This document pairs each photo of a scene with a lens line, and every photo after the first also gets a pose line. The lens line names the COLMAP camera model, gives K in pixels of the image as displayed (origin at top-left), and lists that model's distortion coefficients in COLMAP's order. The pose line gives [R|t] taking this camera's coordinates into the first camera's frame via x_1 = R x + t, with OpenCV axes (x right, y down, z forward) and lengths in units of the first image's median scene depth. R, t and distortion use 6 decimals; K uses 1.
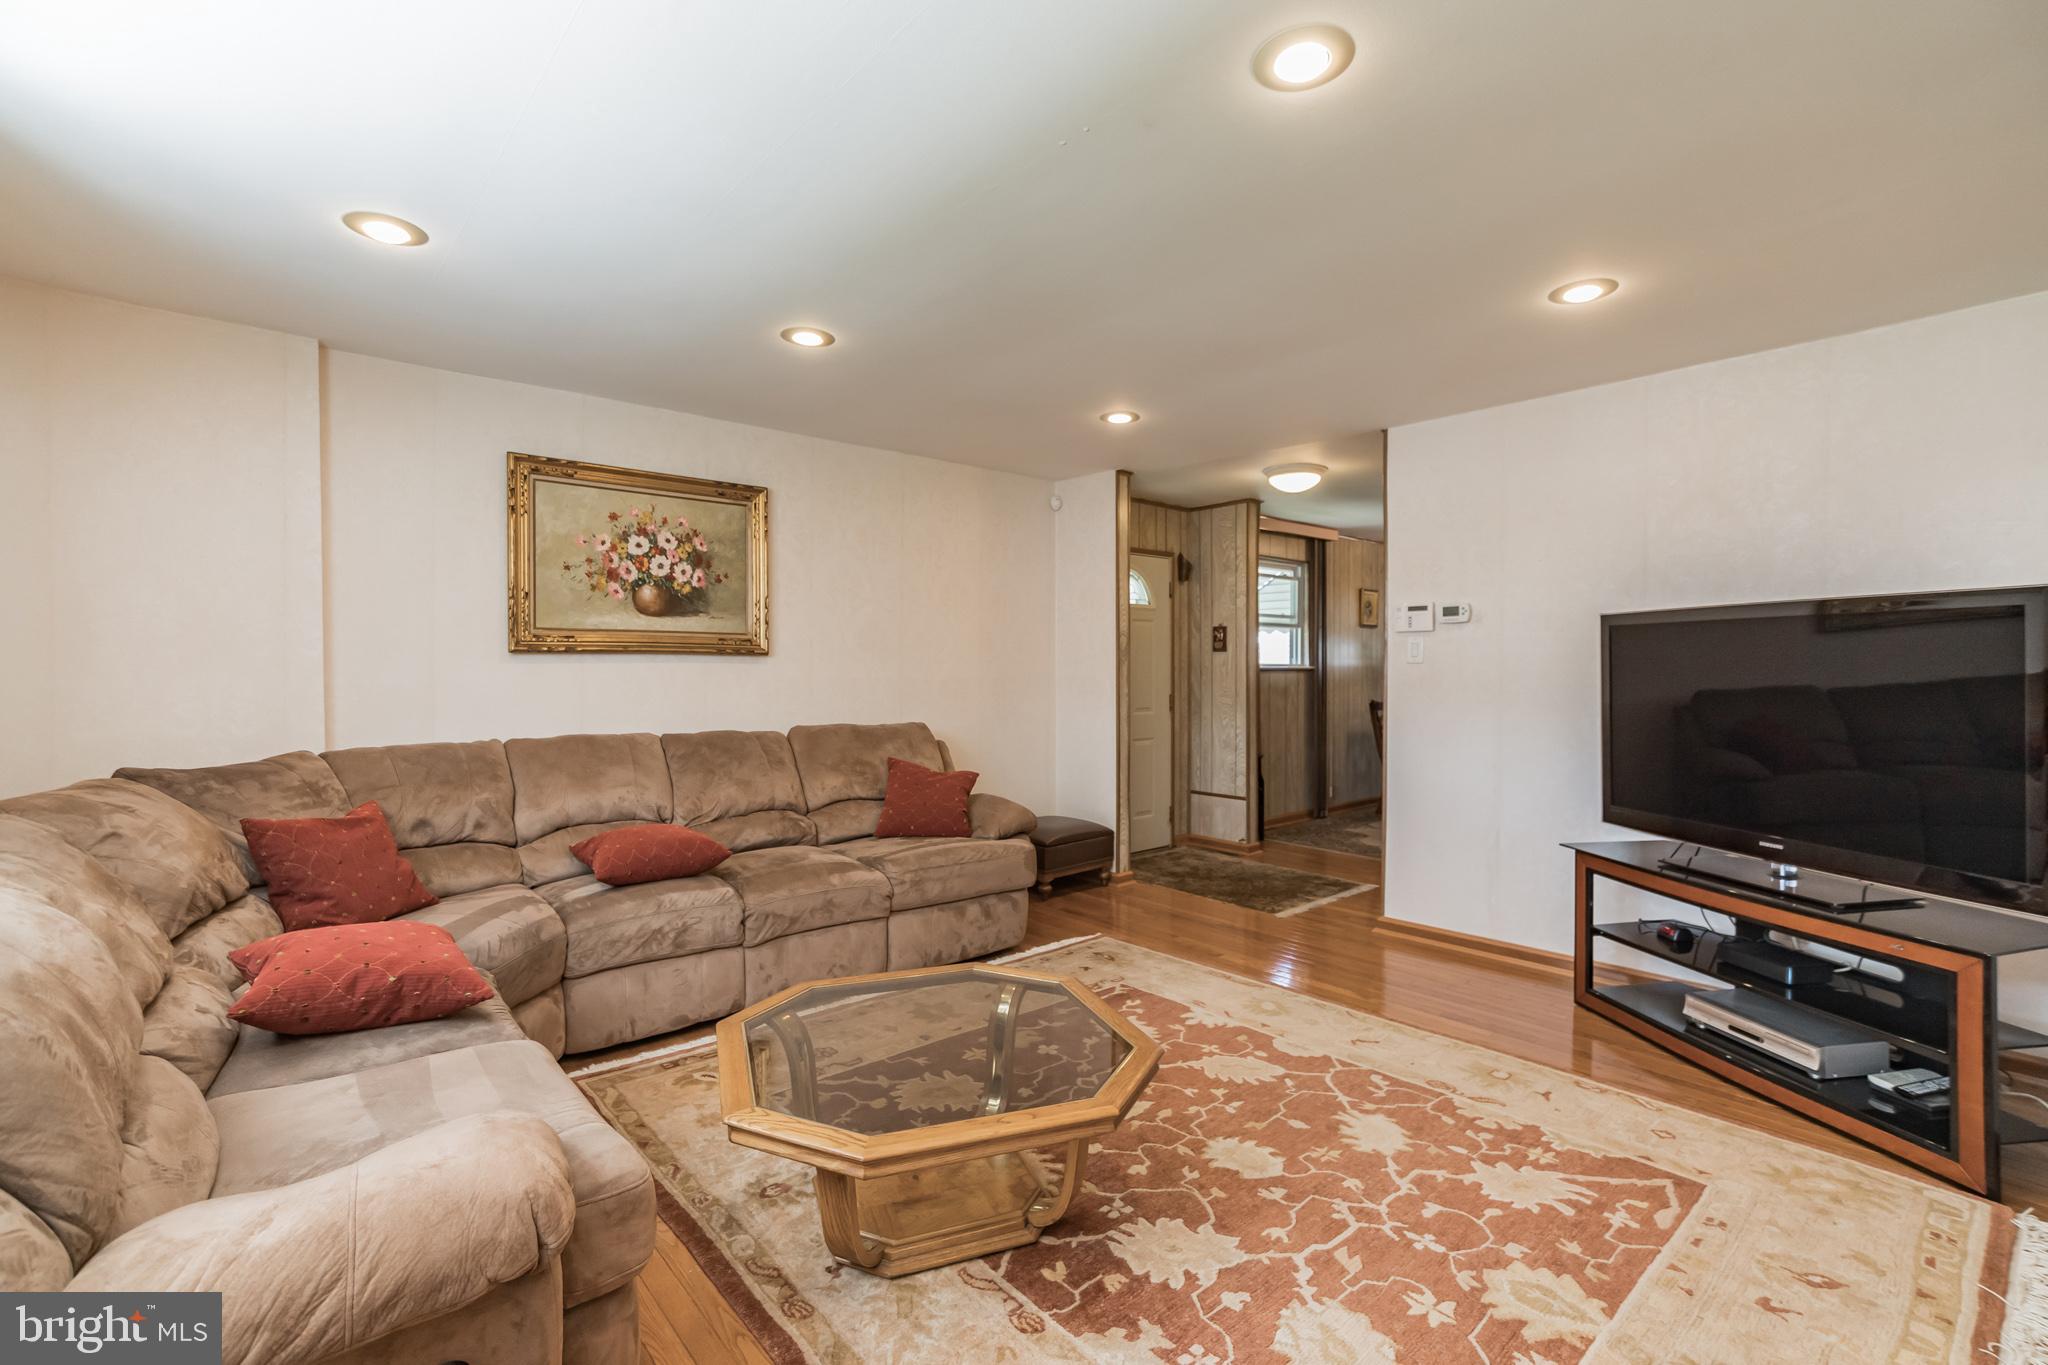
lens RADIAL K [[891.0, 0, 1030.1], [0, 891.0, 669.5], [0, 0, 1]] dist [-0.046882, 0.022325]
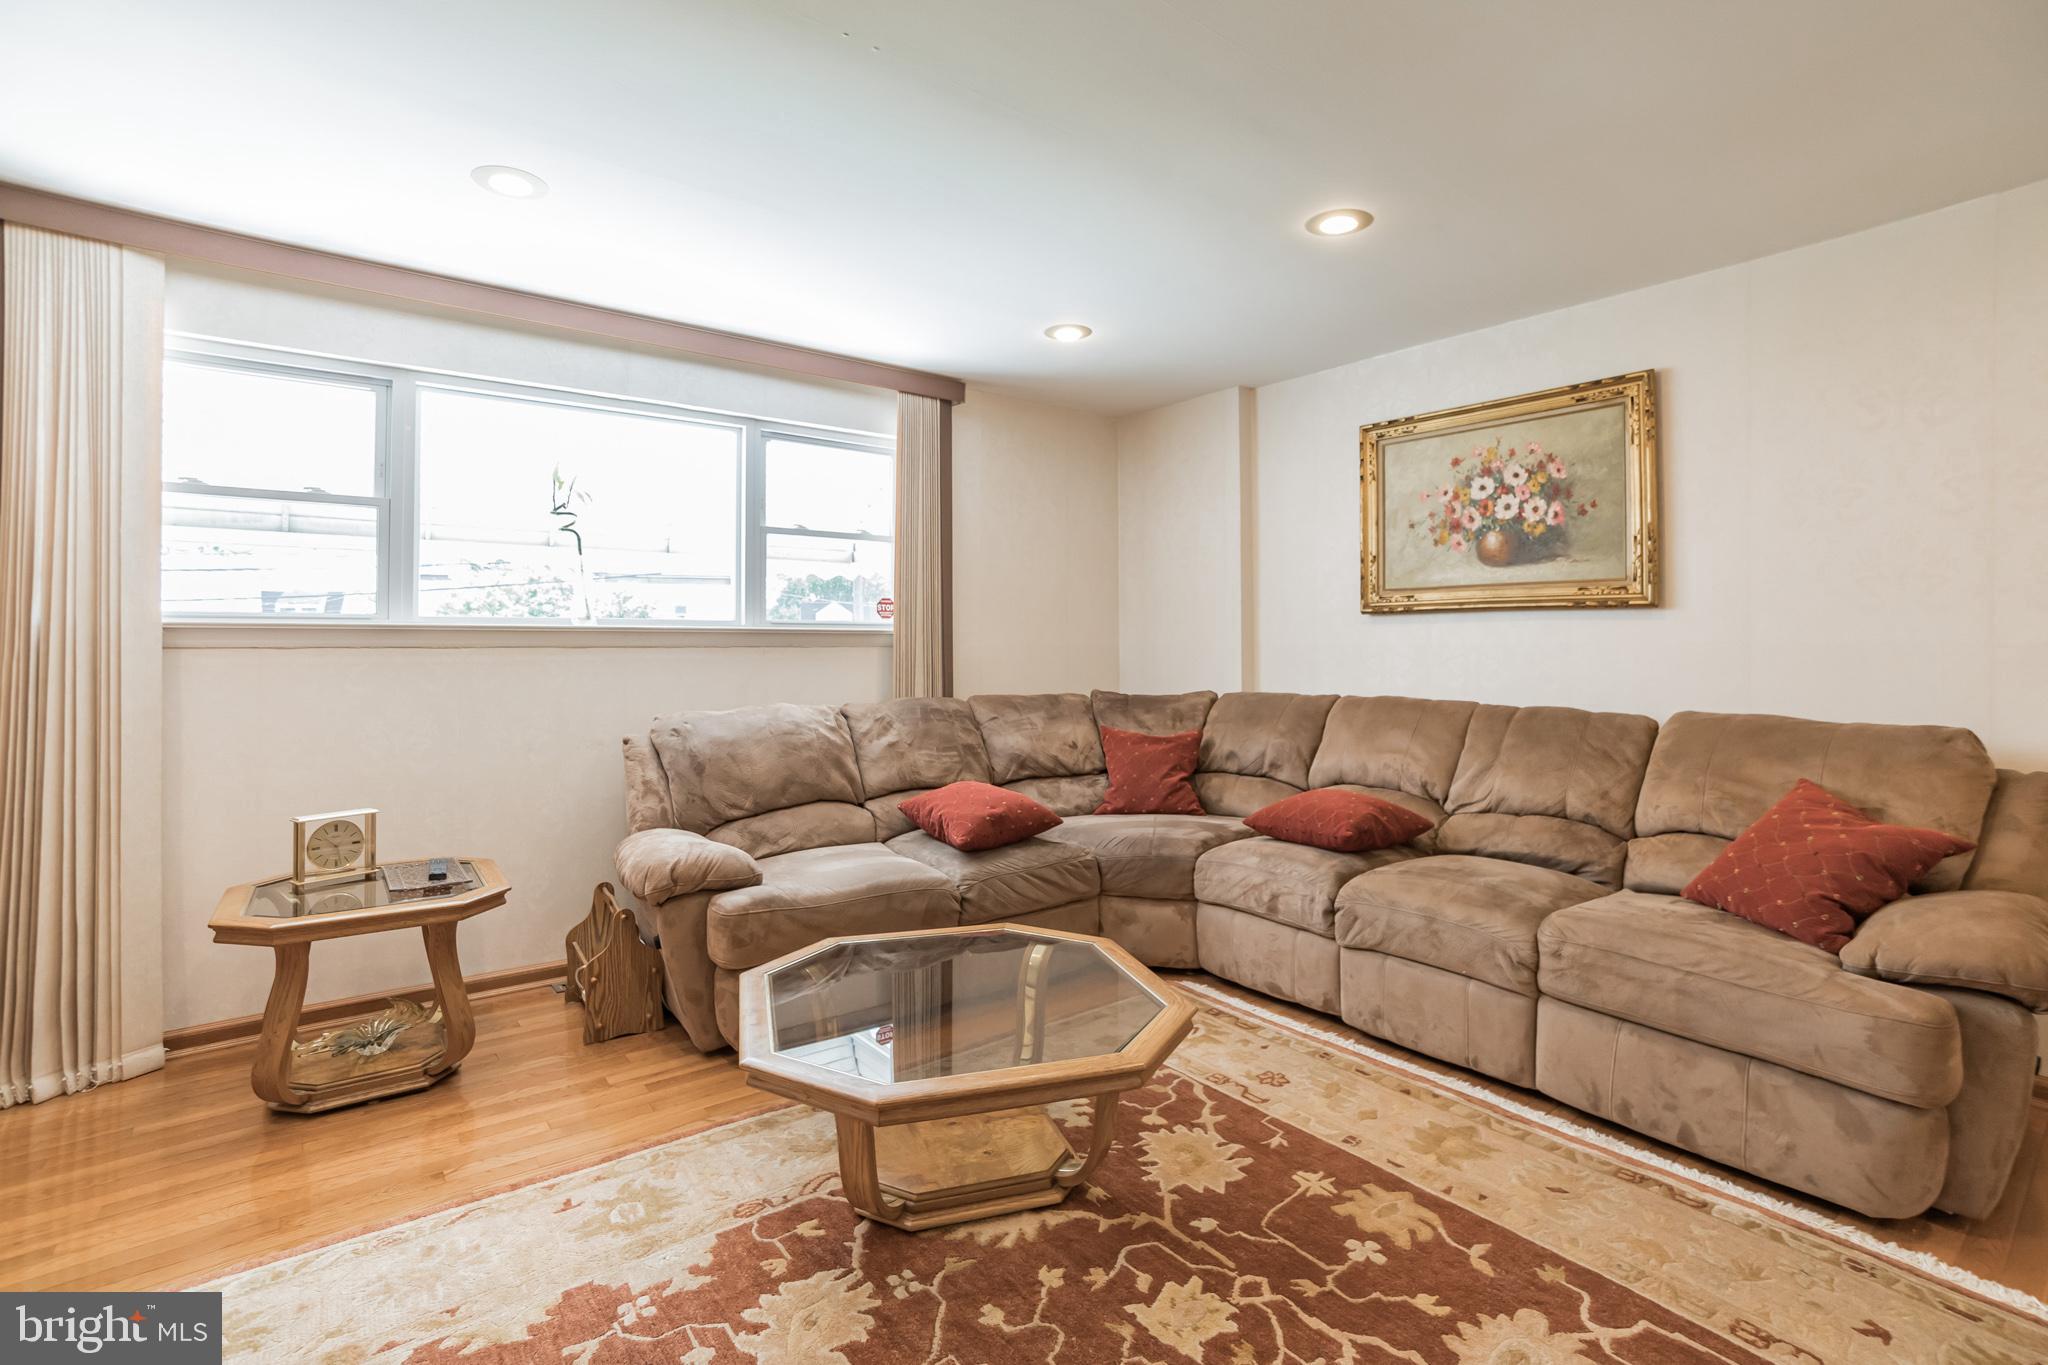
lens RADIAL K [[924.9, 0, 1023.2], [0, 924.9, 597.7], [0, 0, 1]] dist [-0.012321, 0.000469]
pose [[-0.047448, -0.050877, -0.997577, 0.495636], [-0.001709, 0.998705, -0.050853, 0.016393], [0.998872, -0.000708, -0.047474, 0.591913]]
